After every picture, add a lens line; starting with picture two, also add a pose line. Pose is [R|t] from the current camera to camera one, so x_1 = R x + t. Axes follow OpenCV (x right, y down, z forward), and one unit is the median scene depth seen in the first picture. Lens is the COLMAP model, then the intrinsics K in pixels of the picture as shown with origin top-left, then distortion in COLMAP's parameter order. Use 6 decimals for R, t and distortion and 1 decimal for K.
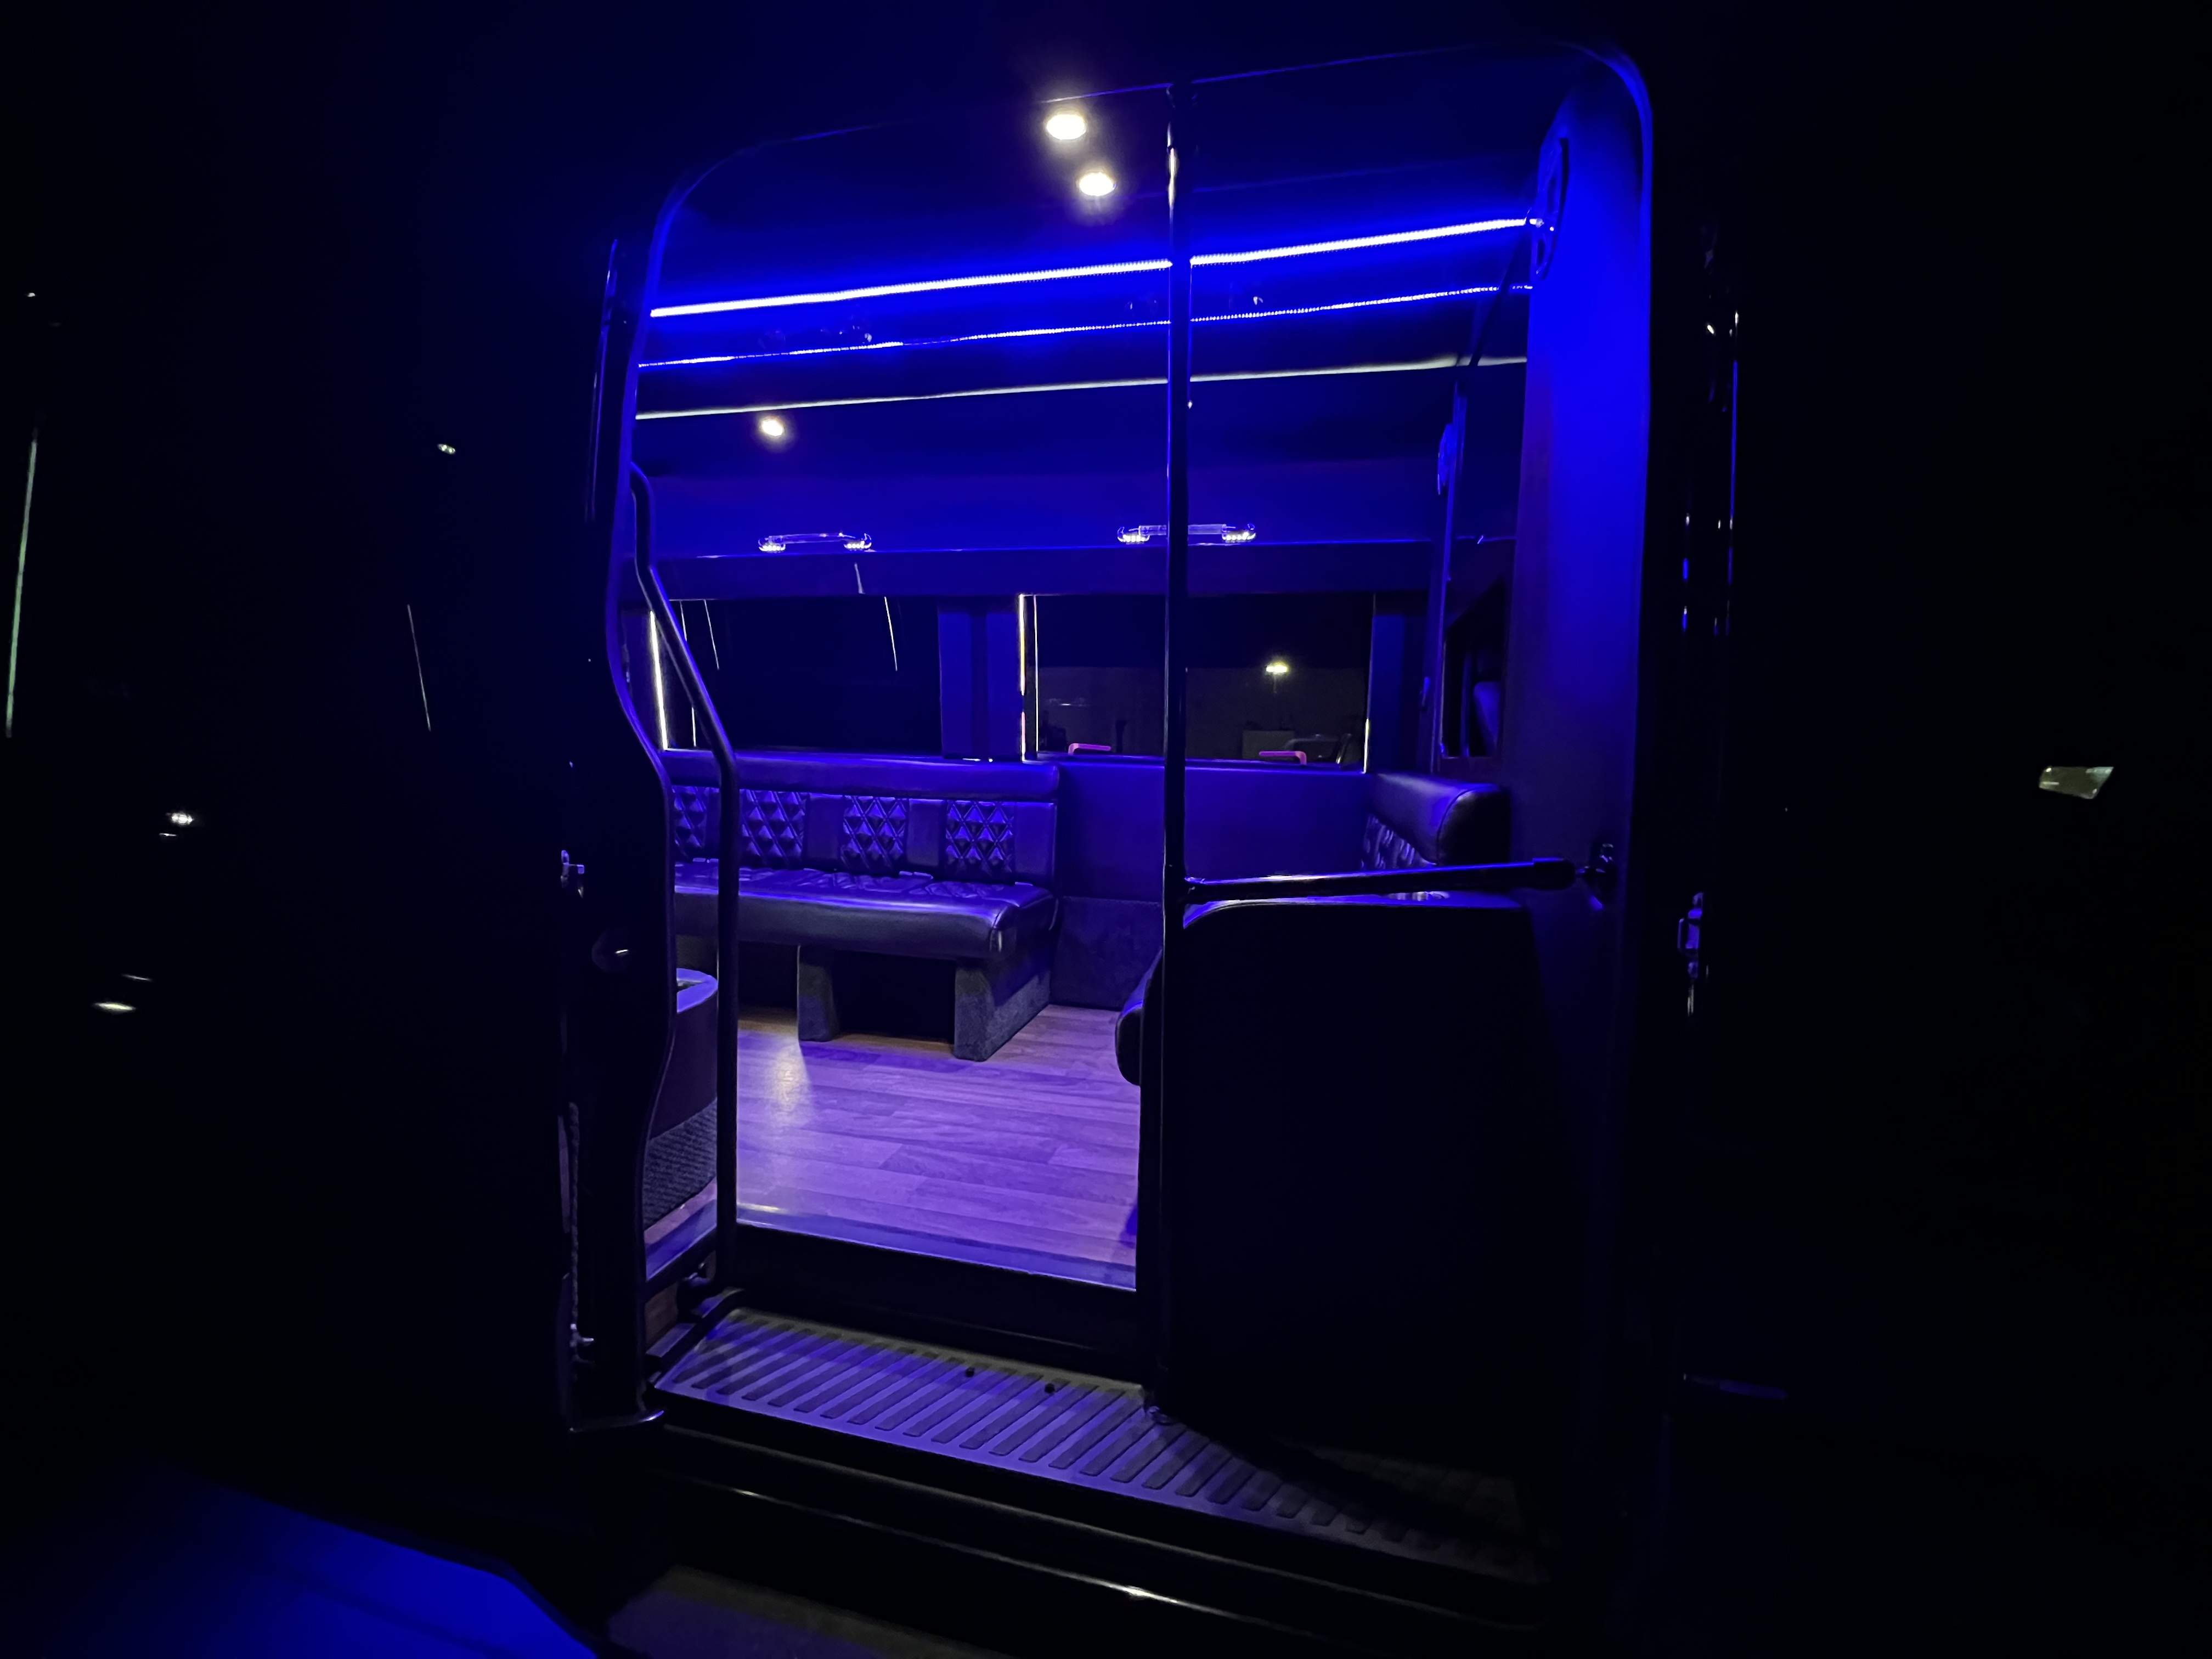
lens RADIAL K [[886.3, 0, 1097.7], [0, 886.3, 832.1], [0, 0, 1]] dist [0.003571, -0.000324]
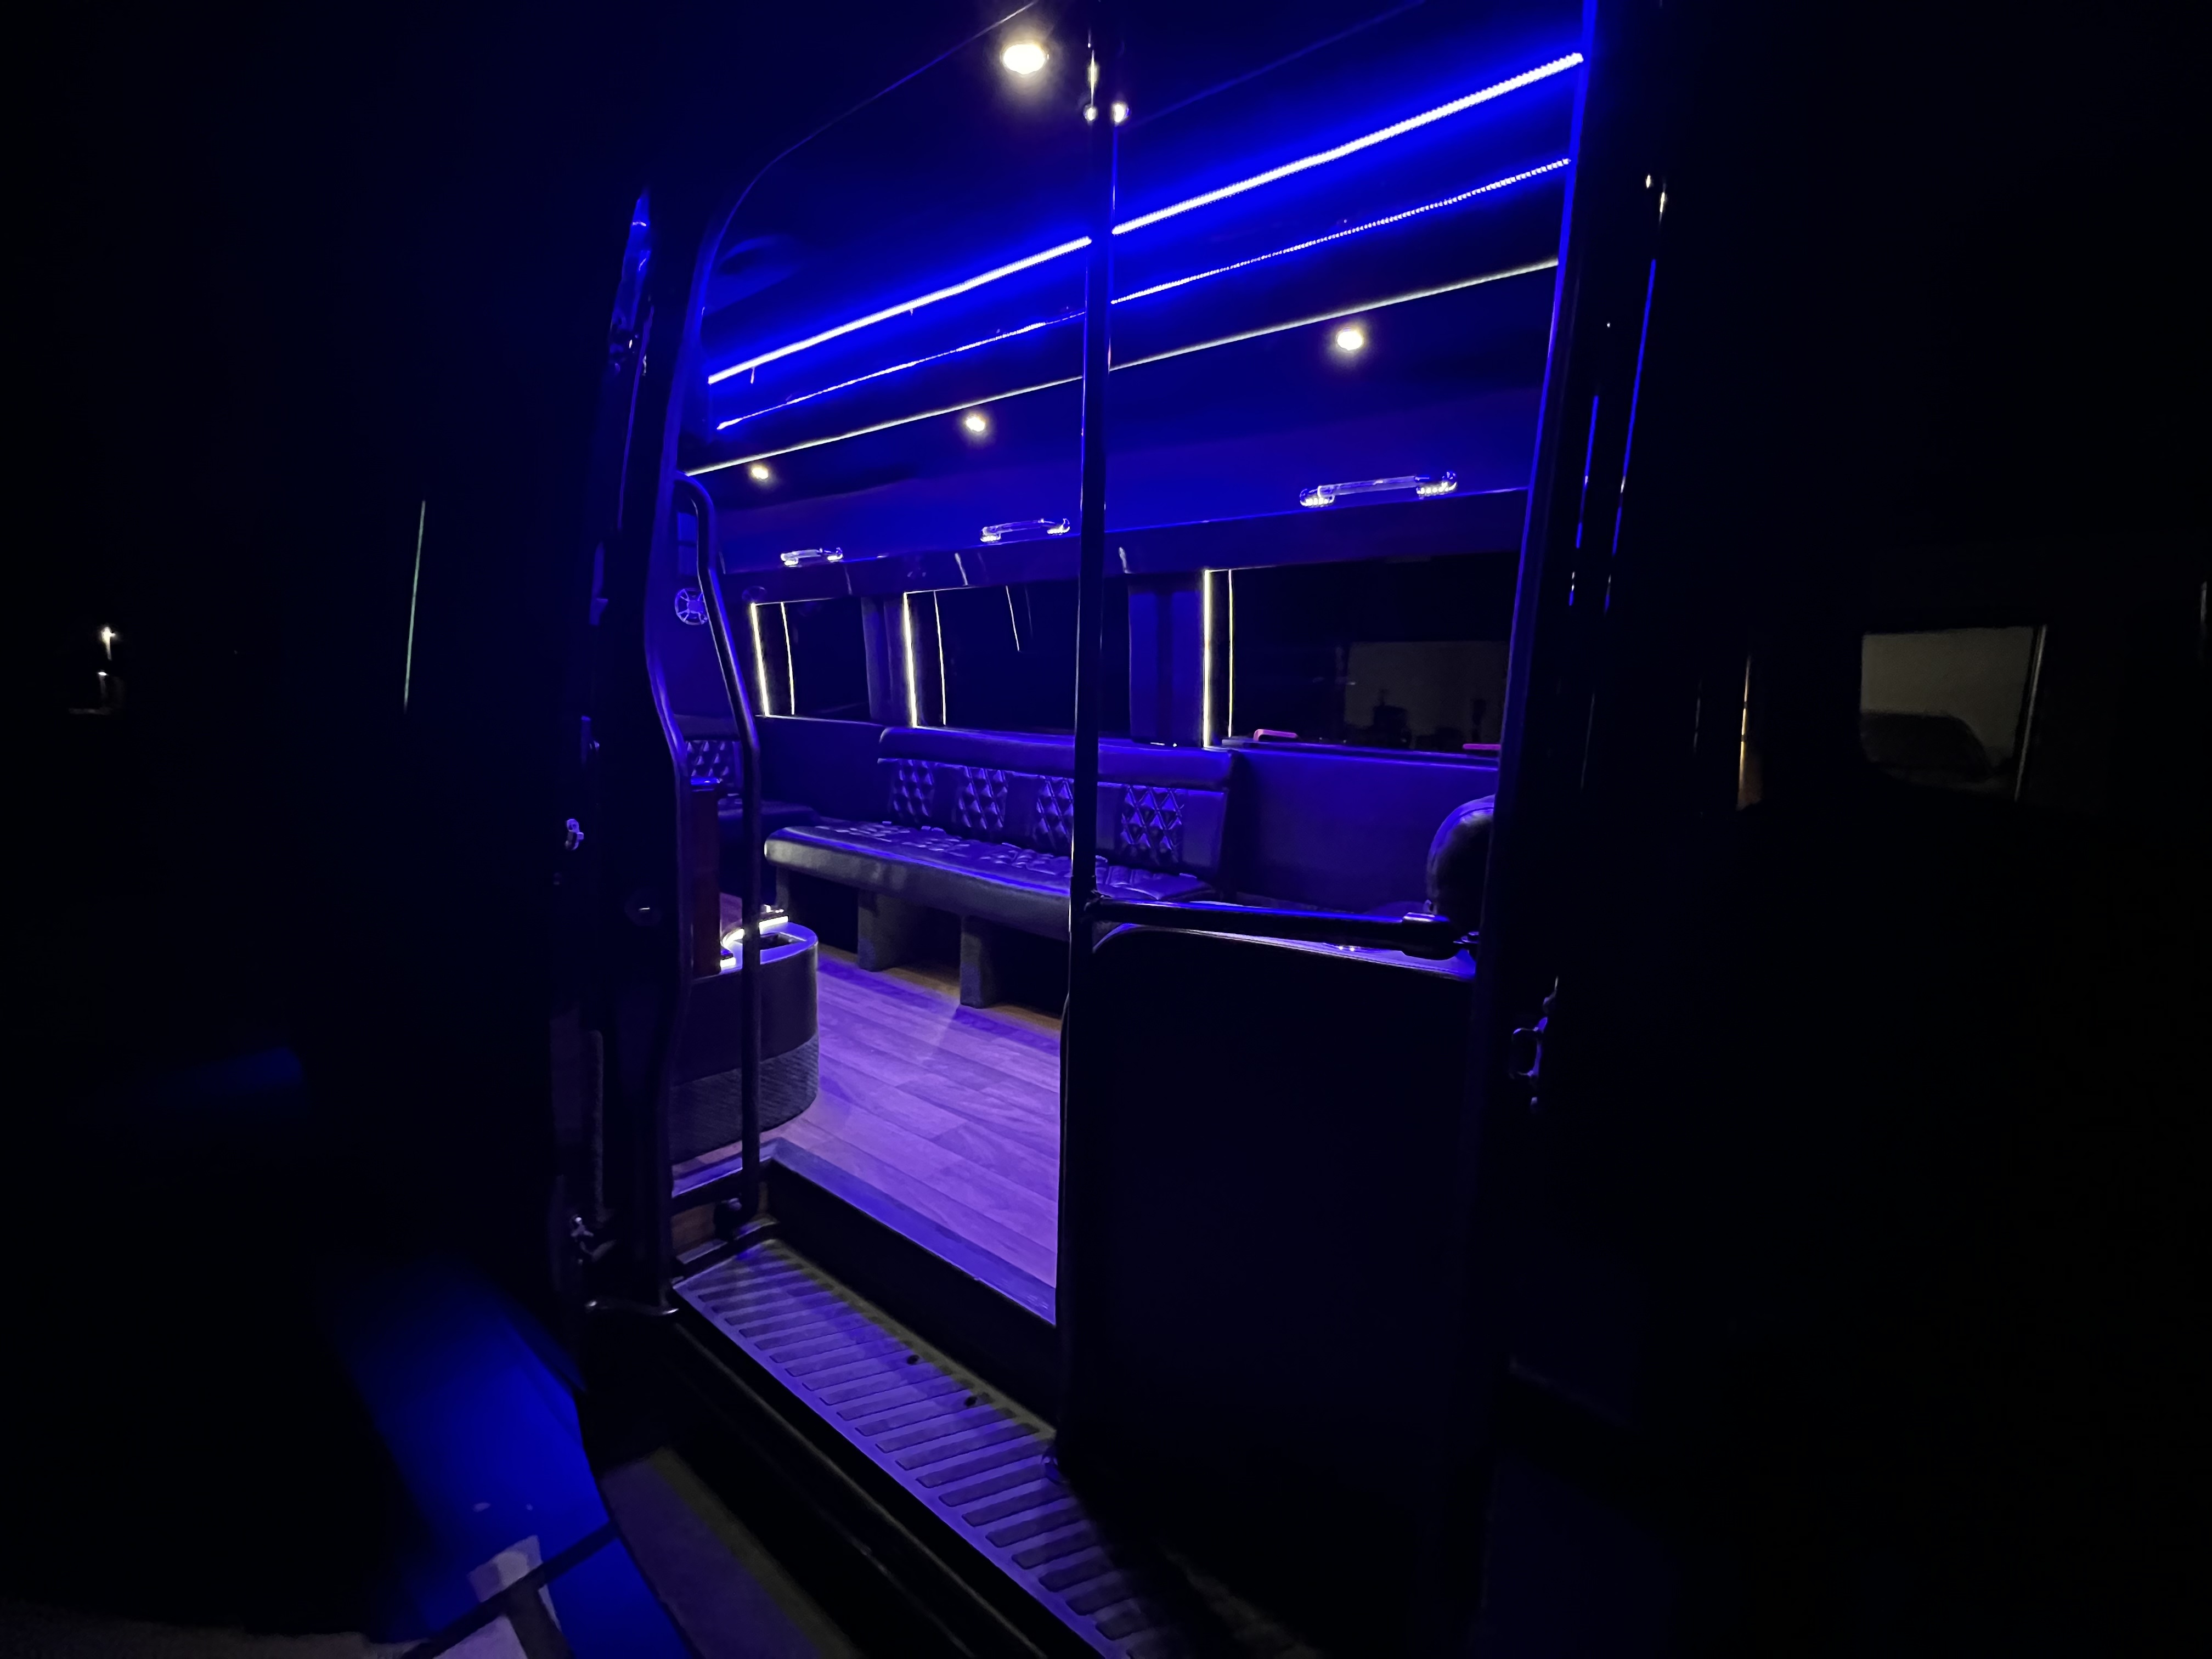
lens RADIAL K [[886.3, 0, 1100.6], [0, 886.3, 829.2], [0, 0, 1]] dist [0.003571, -0.000324]
pose [[0.912749, 0.065970, -0.403160, 0.226056], [-0.056460, 0.997776, 0.035444, -0.021263], [0.404601, -0.009589, 0.914443, 0.093167]]
